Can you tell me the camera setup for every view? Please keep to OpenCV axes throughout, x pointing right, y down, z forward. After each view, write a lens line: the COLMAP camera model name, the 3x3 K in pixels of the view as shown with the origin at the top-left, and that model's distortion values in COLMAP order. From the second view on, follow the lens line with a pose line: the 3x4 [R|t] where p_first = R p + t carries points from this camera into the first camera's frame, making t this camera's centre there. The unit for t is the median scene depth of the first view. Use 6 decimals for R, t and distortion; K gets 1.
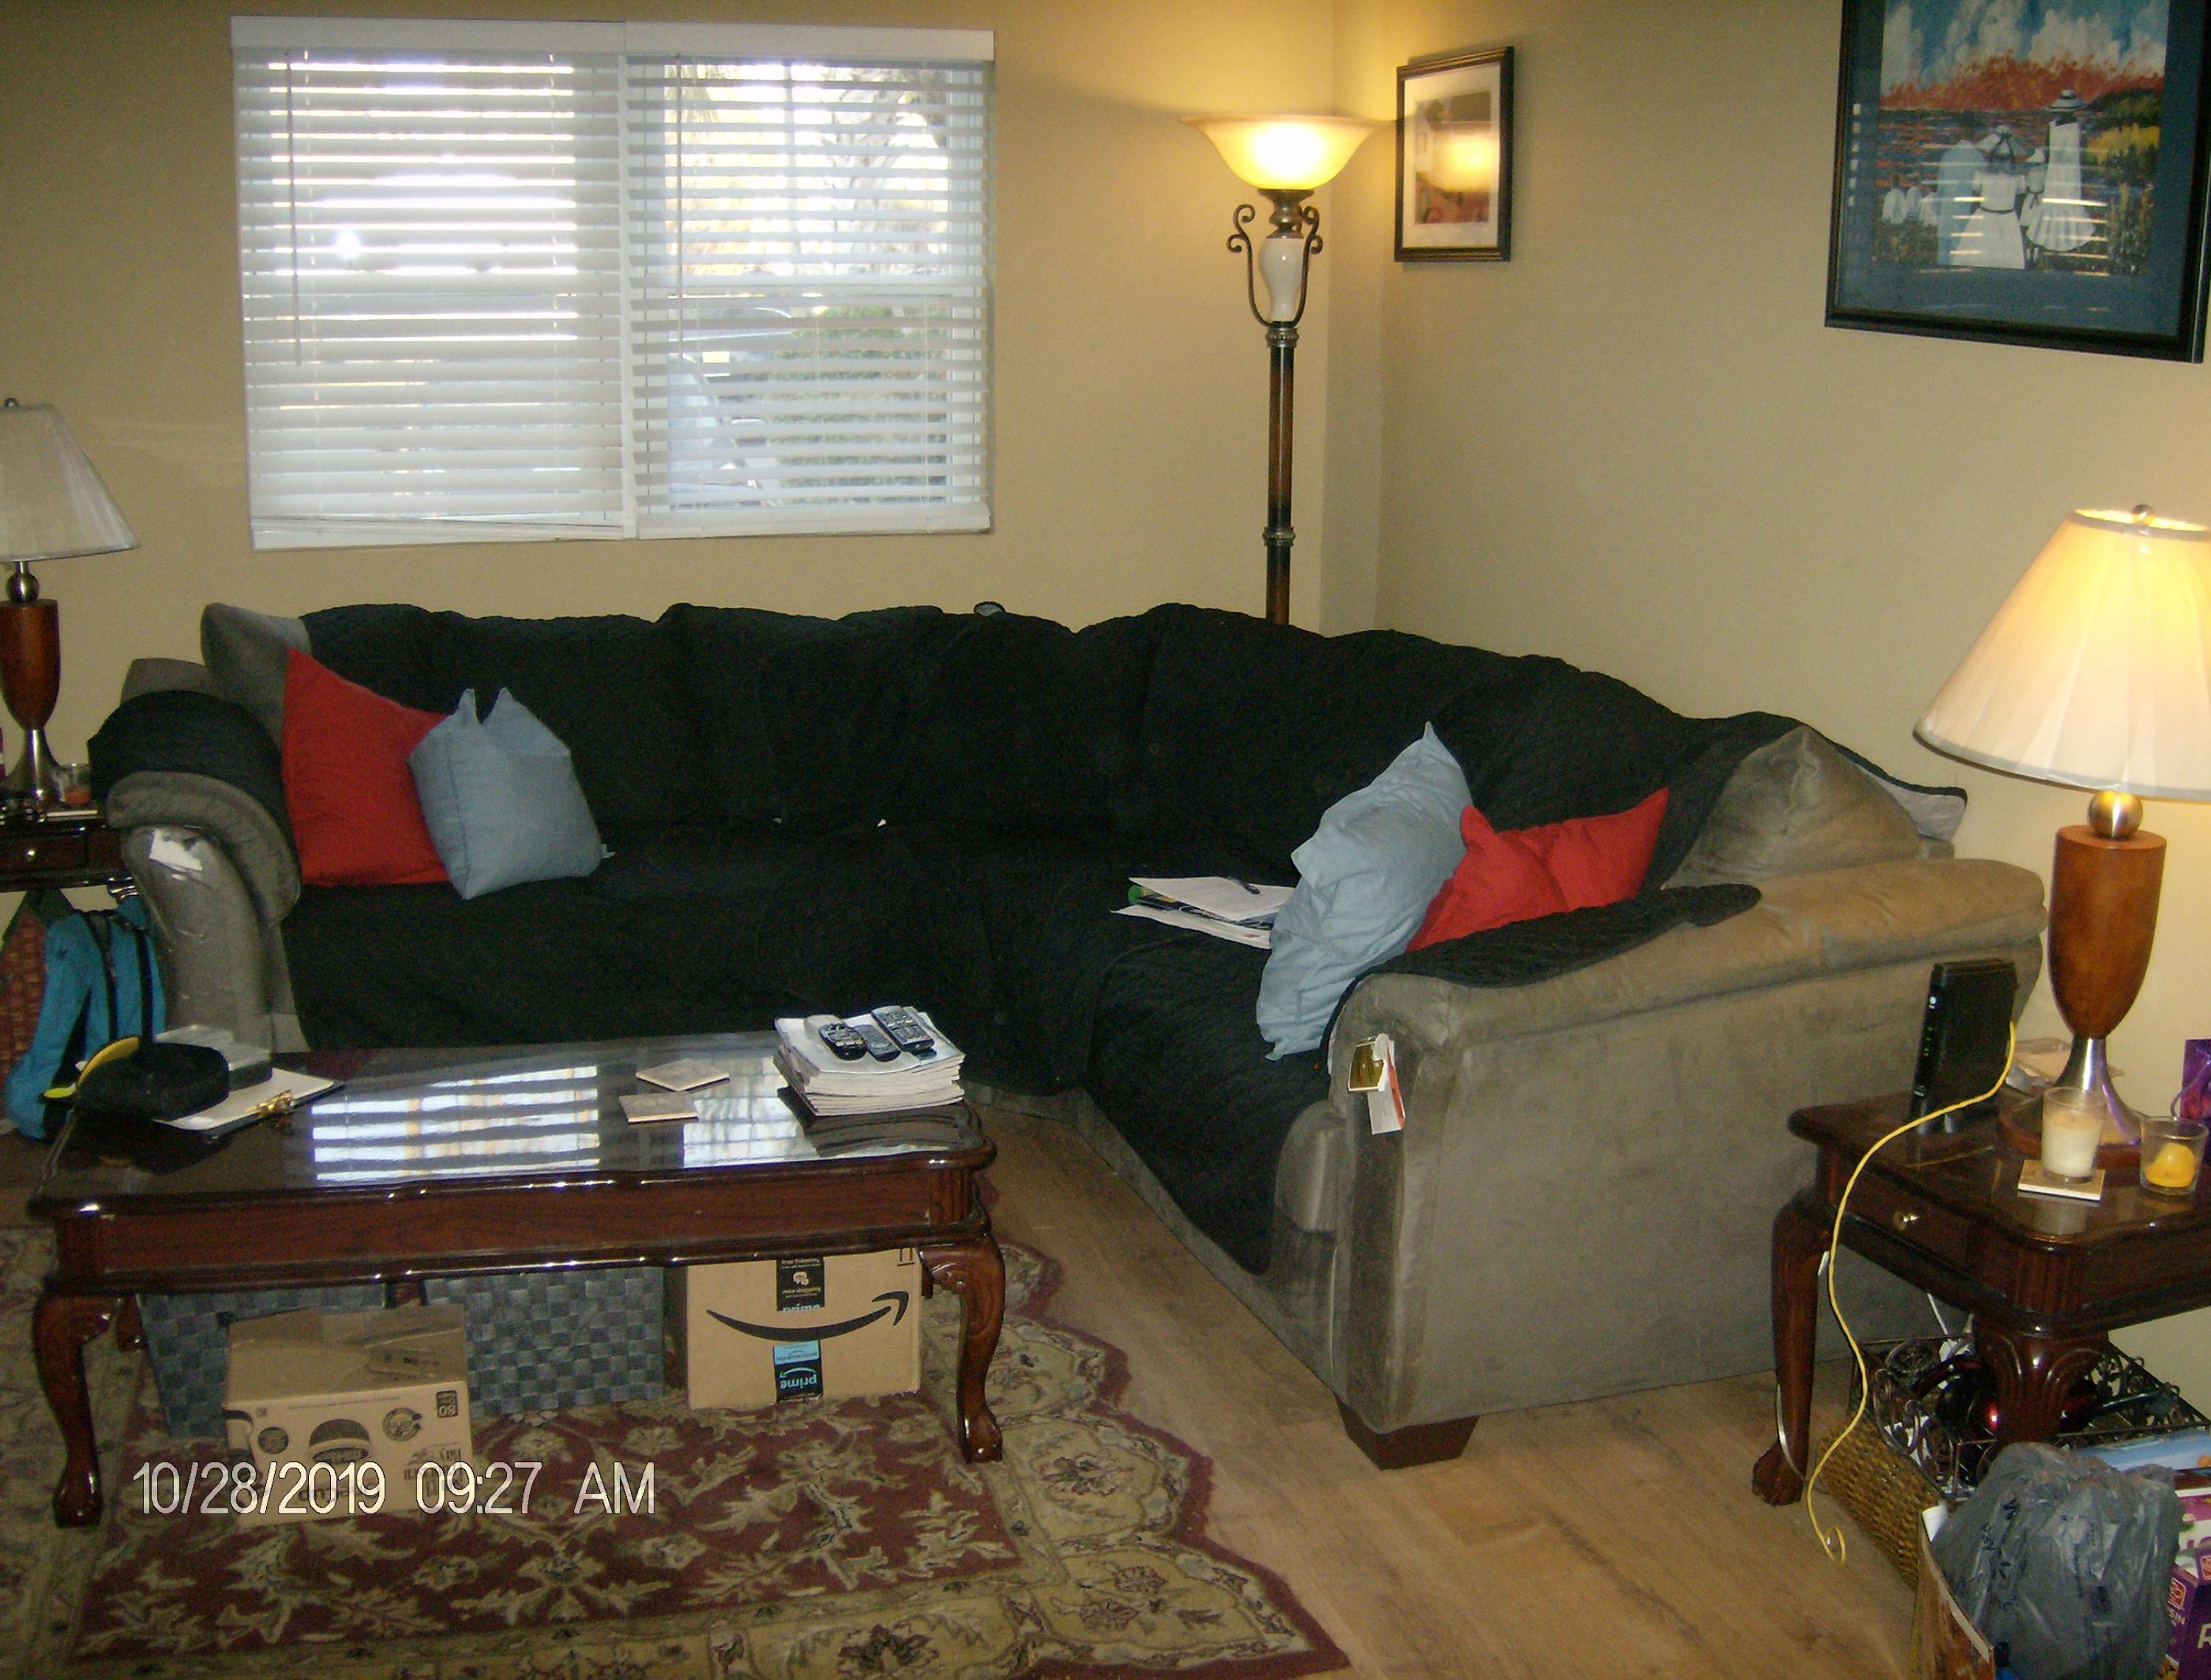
lens RADIAL K [[2431.4, 0, 1105.5], [0, 2431.4, 840.0], [0, 0, 1]] dist [-0.195005, 0.156316]
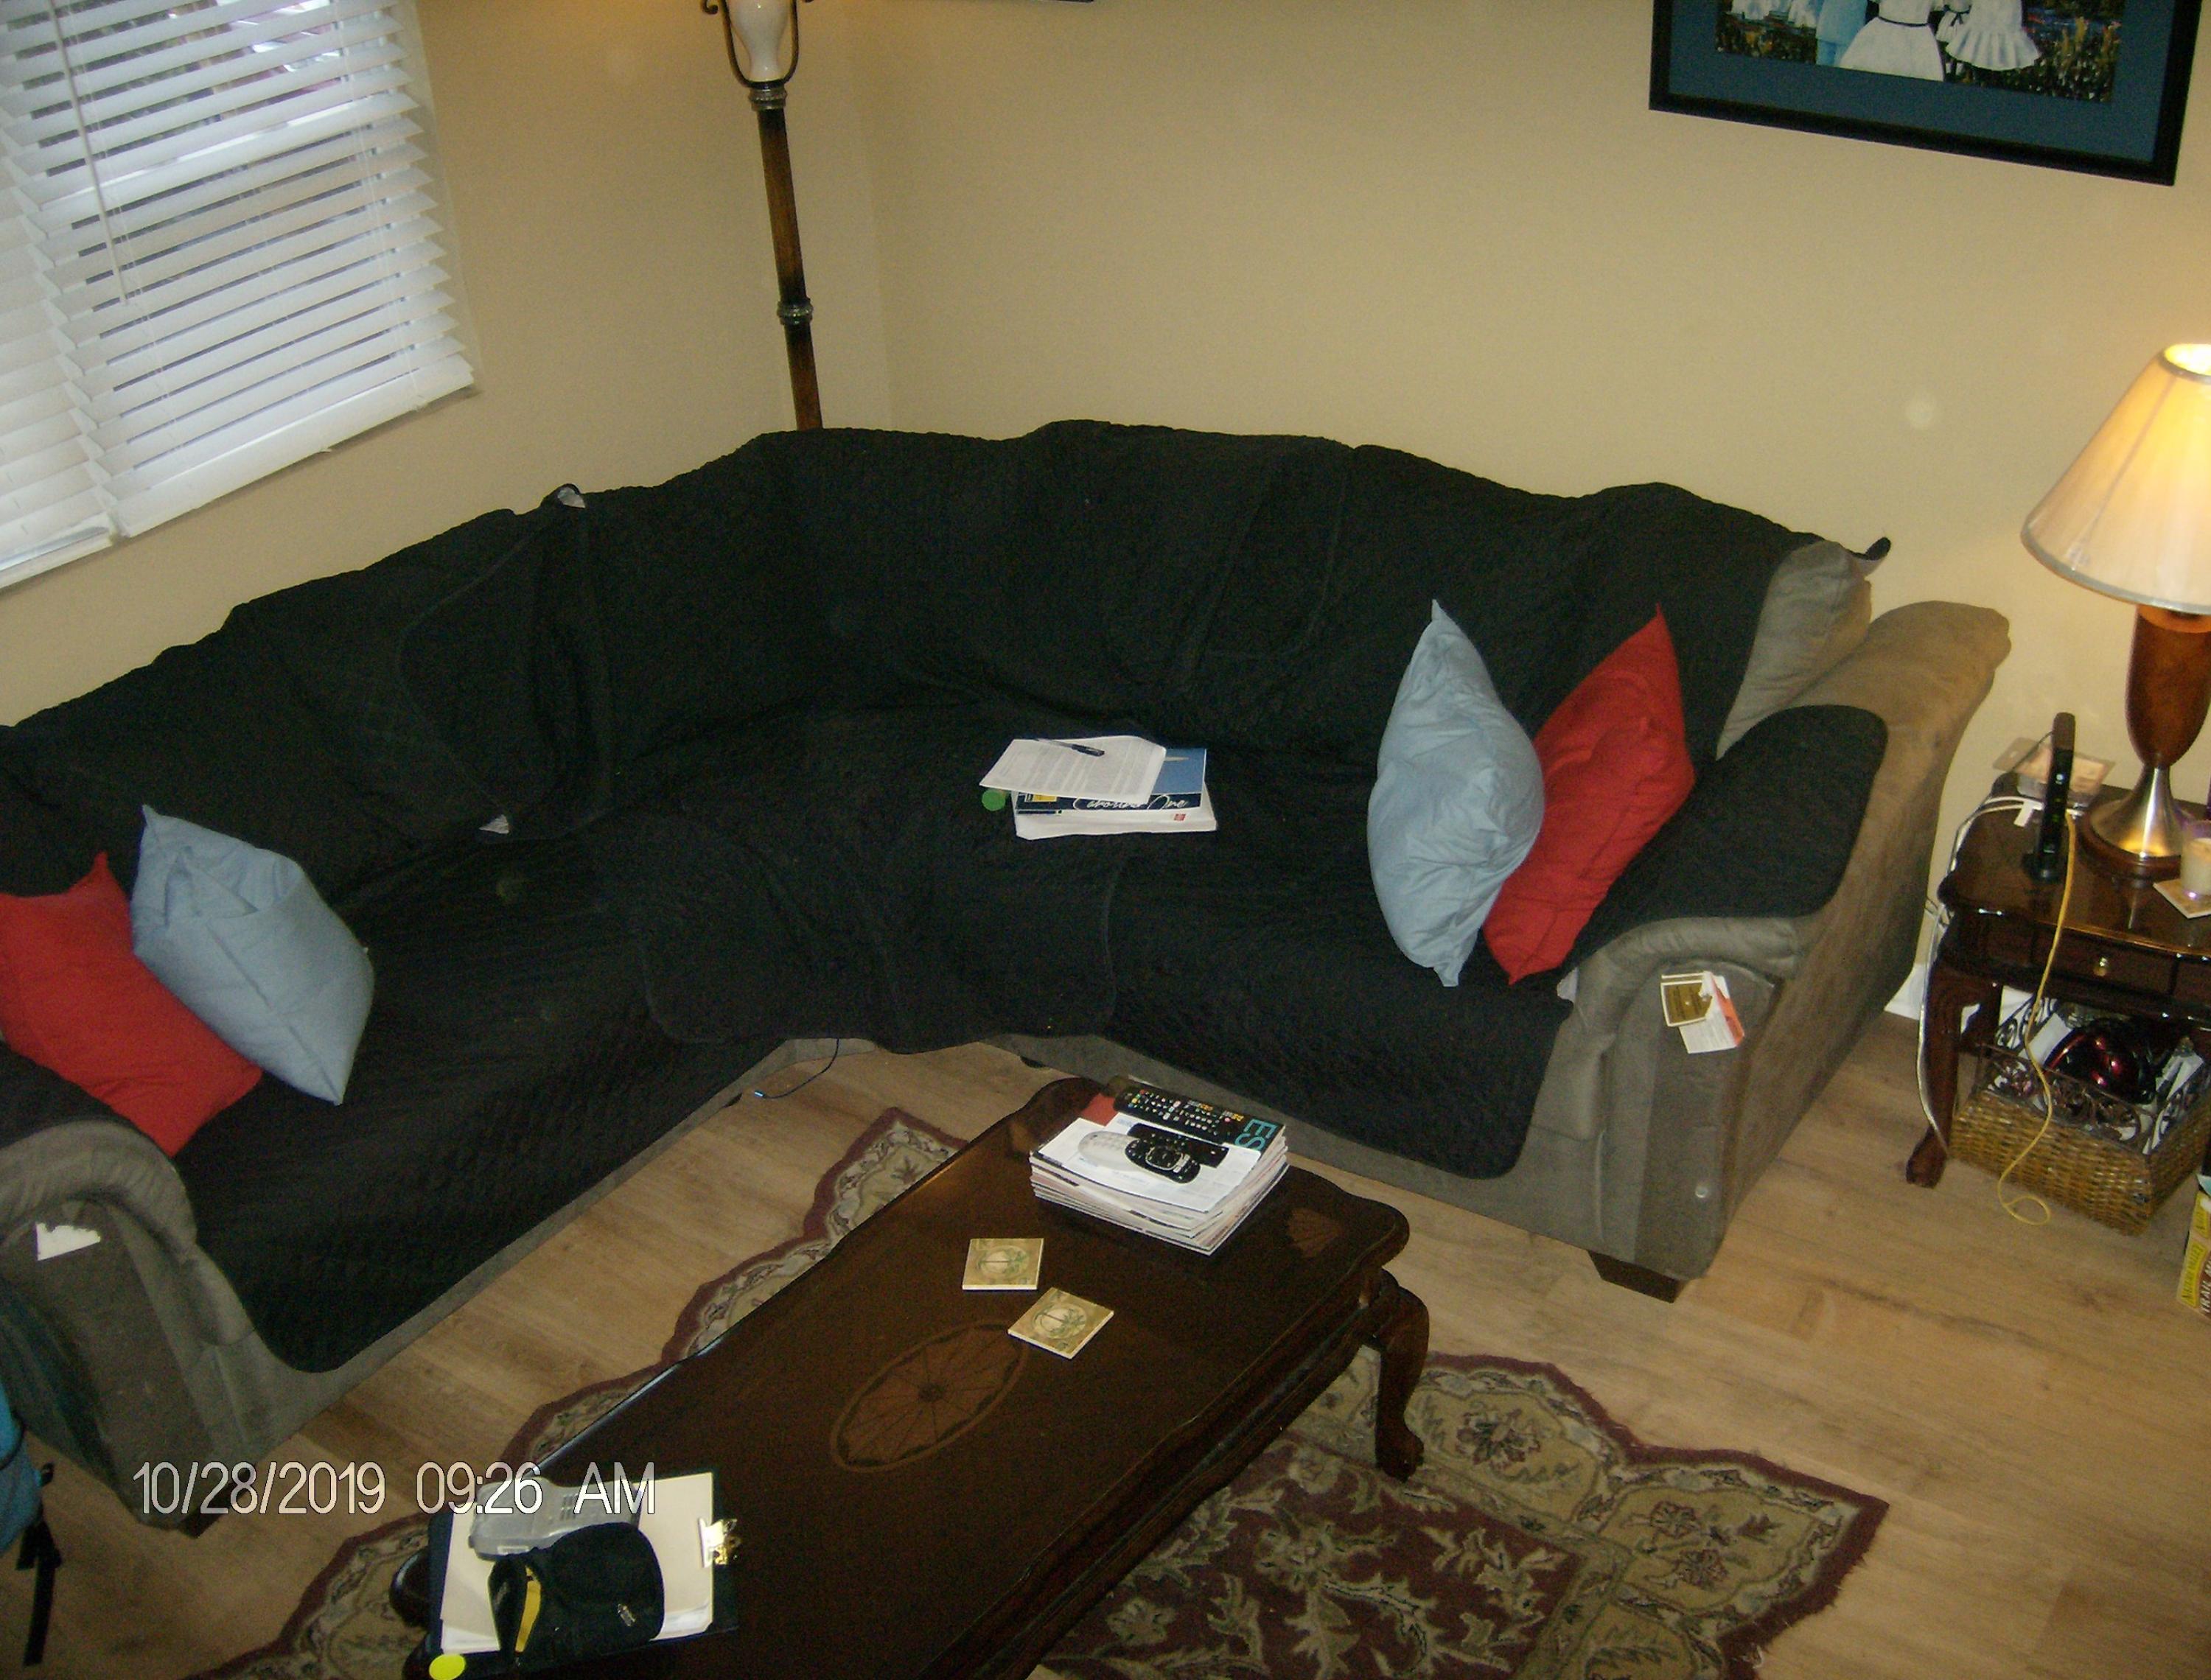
lens RADIAL K [[2431.4, 0, 1105.5], [0, 2431.4, 840.0], [0, 0, 1]] dist [-0.195005, 0.156316]
pose [[0.795098, -0.360713, 0.487550, -0.564146], [0.208796, 0.917563, 0.338353, -0.368575], [-0.569406, -0.167225, 0.804868, 0.298076]]
